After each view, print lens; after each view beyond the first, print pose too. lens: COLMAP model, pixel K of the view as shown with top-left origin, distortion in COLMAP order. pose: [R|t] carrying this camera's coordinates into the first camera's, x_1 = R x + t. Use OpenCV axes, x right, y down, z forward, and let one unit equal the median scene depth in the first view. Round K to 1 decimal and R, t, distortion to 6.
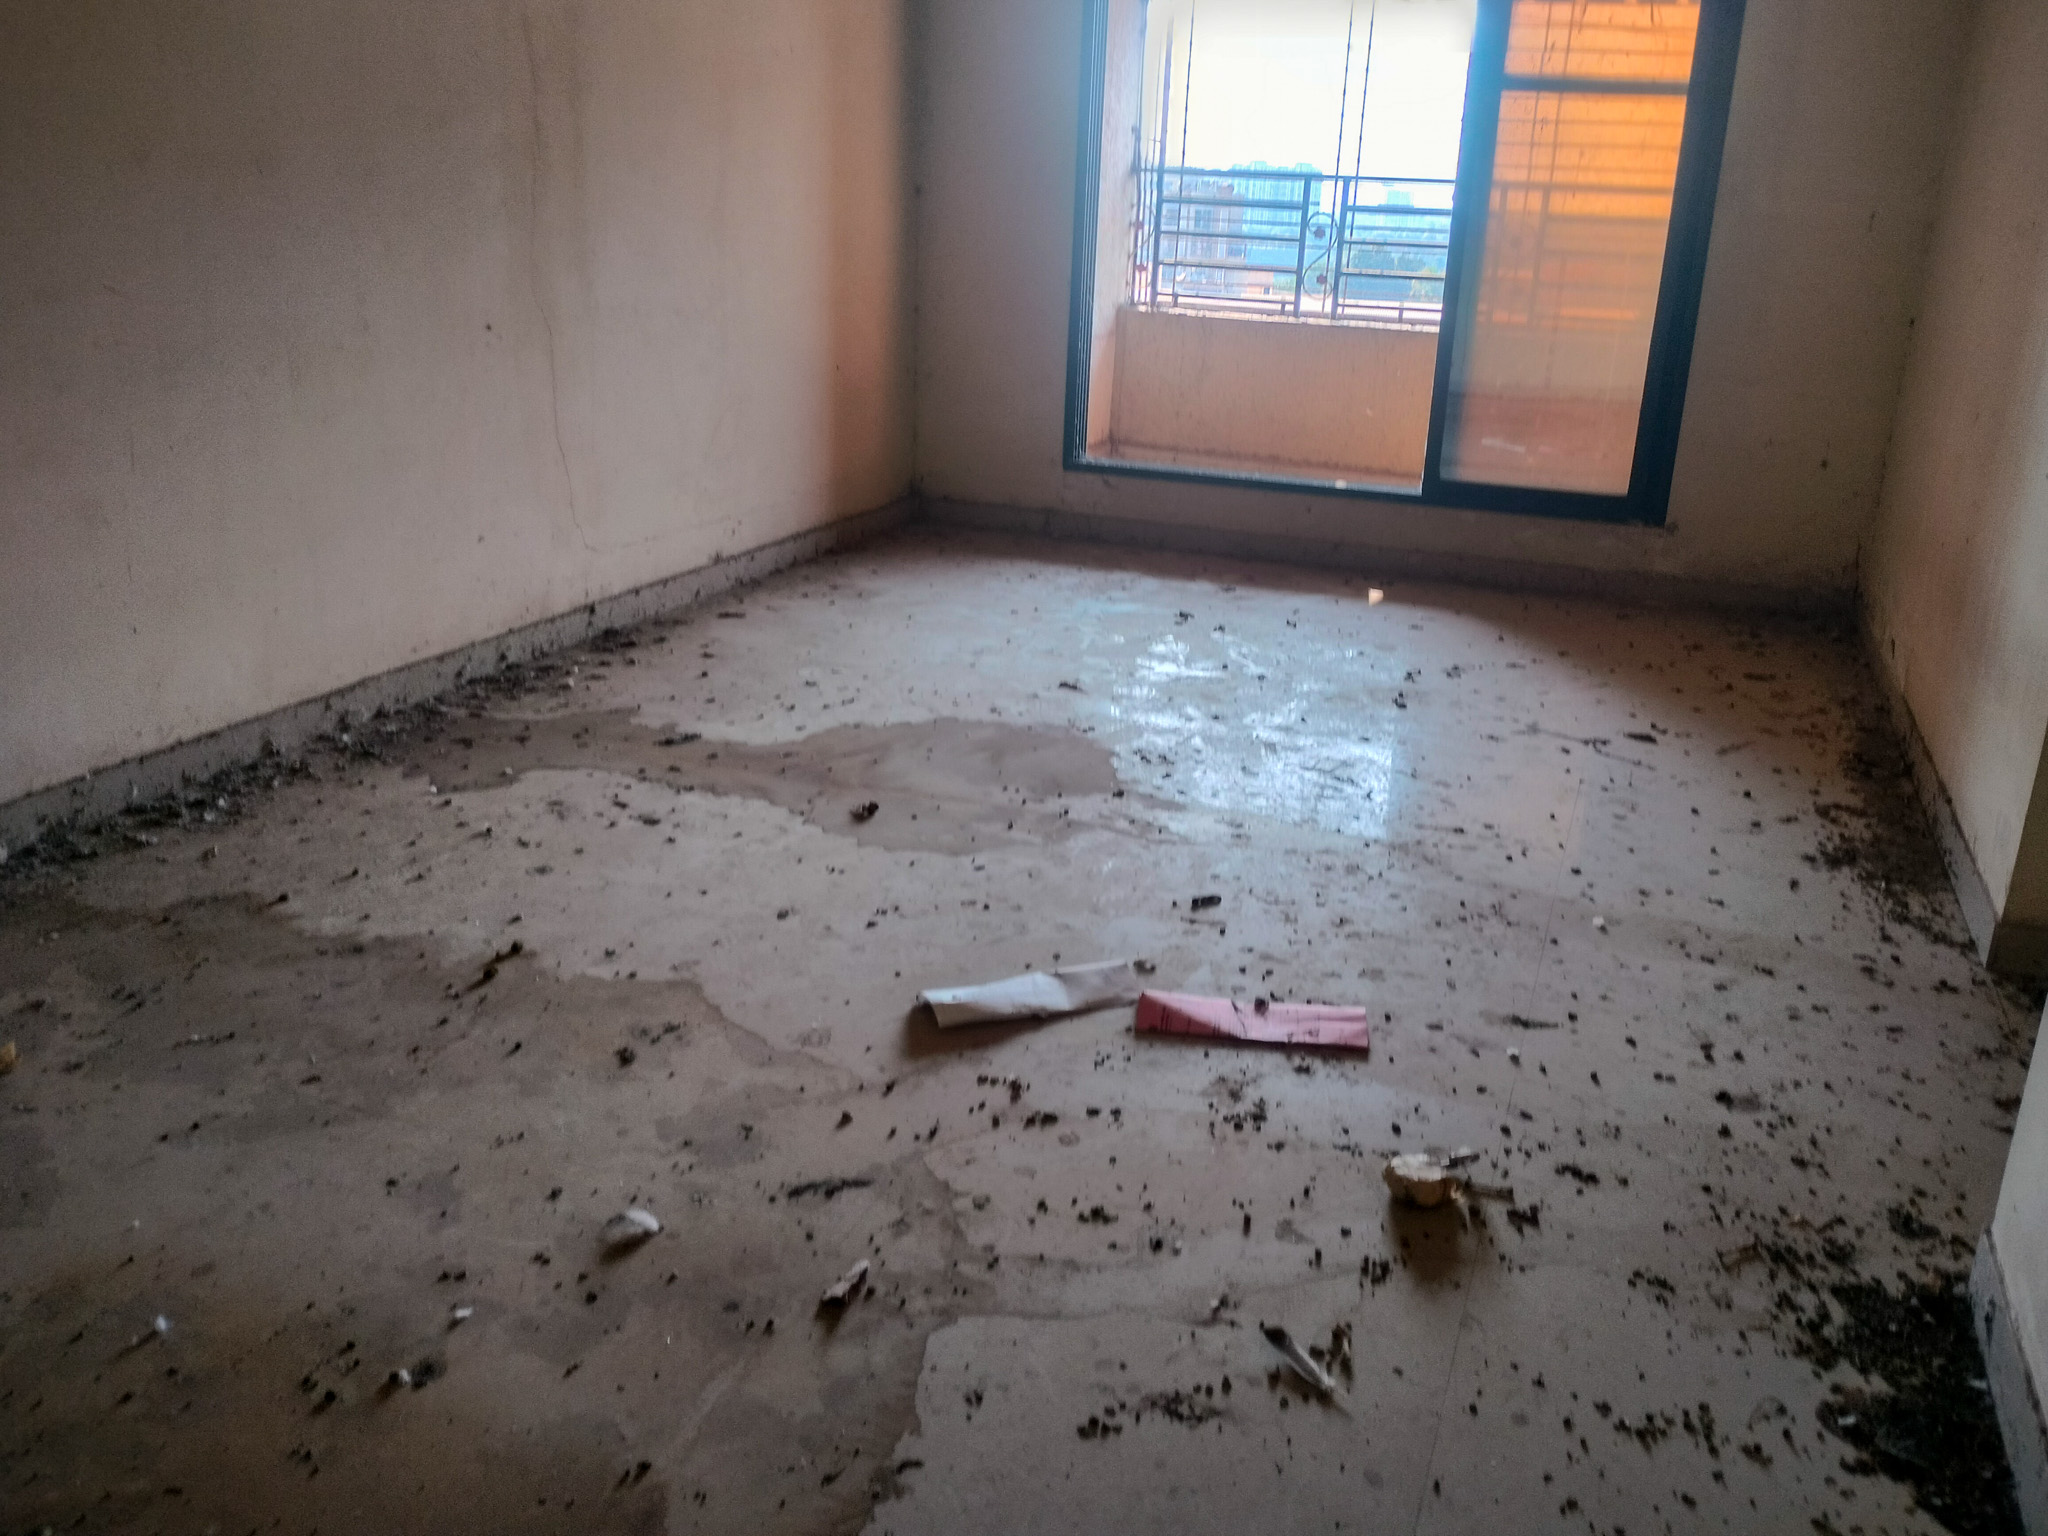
lens RADIAL K [[1631.0, 0, 1092.3], [0, 1631.0, 701.0], [0, 0, 1]] dist [0.098326, -0.157706]
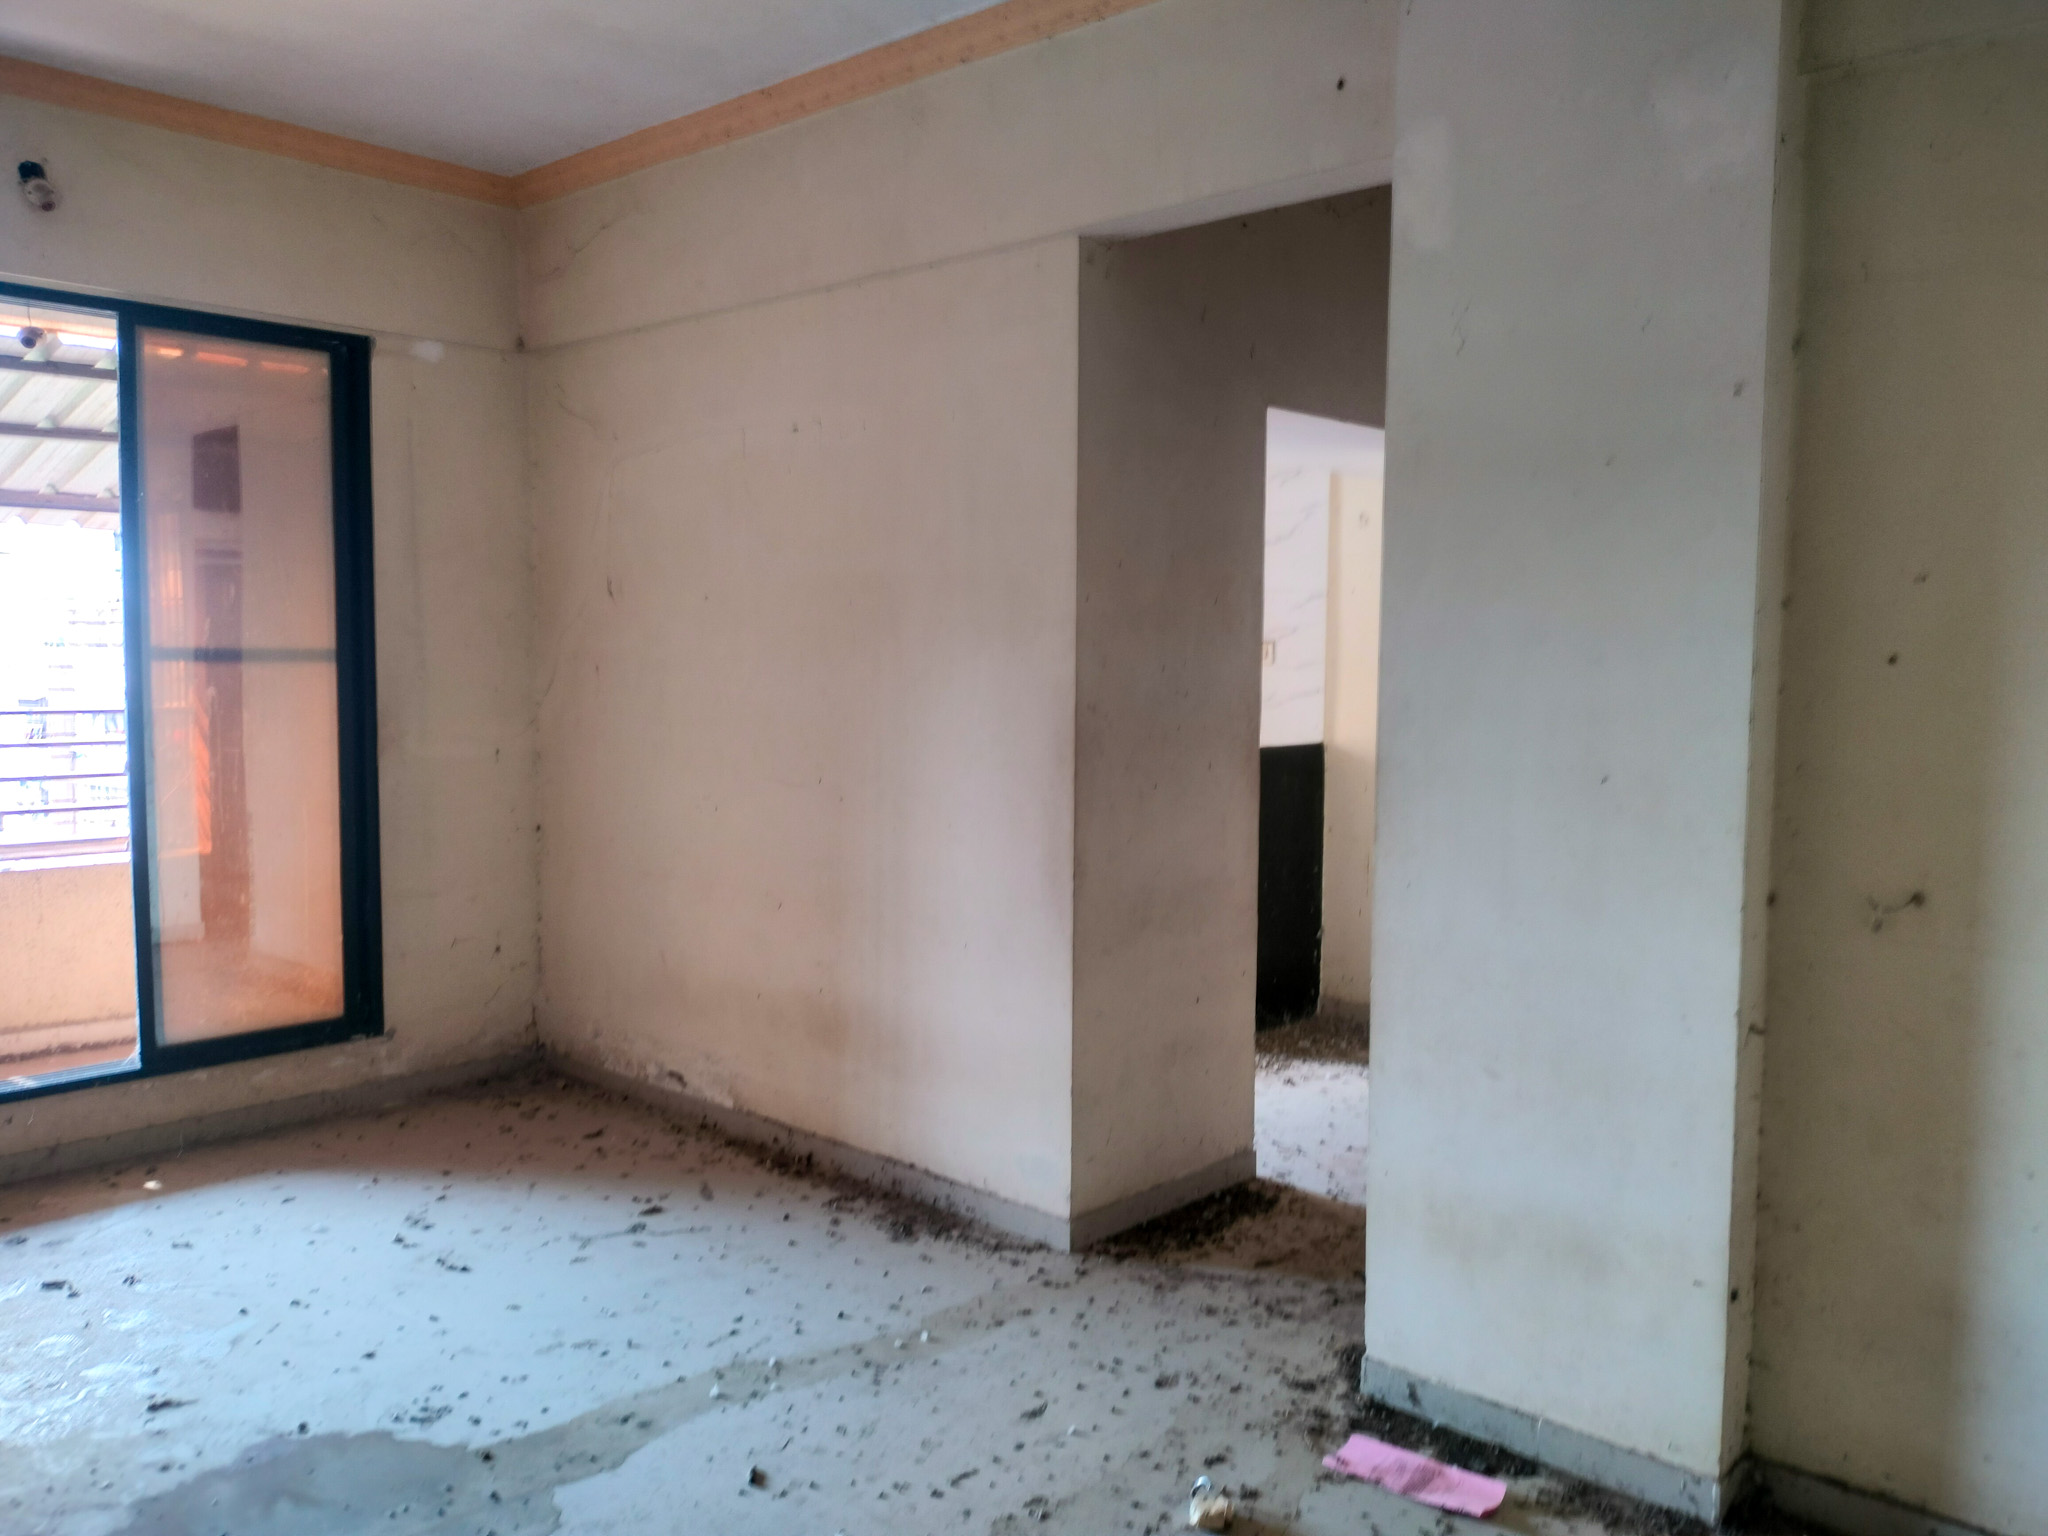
lens RADIAL K [[1545.2, 0, 1028.4], [0, 1545.2, 761.7], [0, 0, 1]] dist [0.042688, -0.056203]
pose [[0.404140, -0.108962, 0.908184, -0.589834], [0.280666, 0.959756, -0.009746, -0.217955], [-0.870573, 0.258835, 0.418458, 0.203028]]
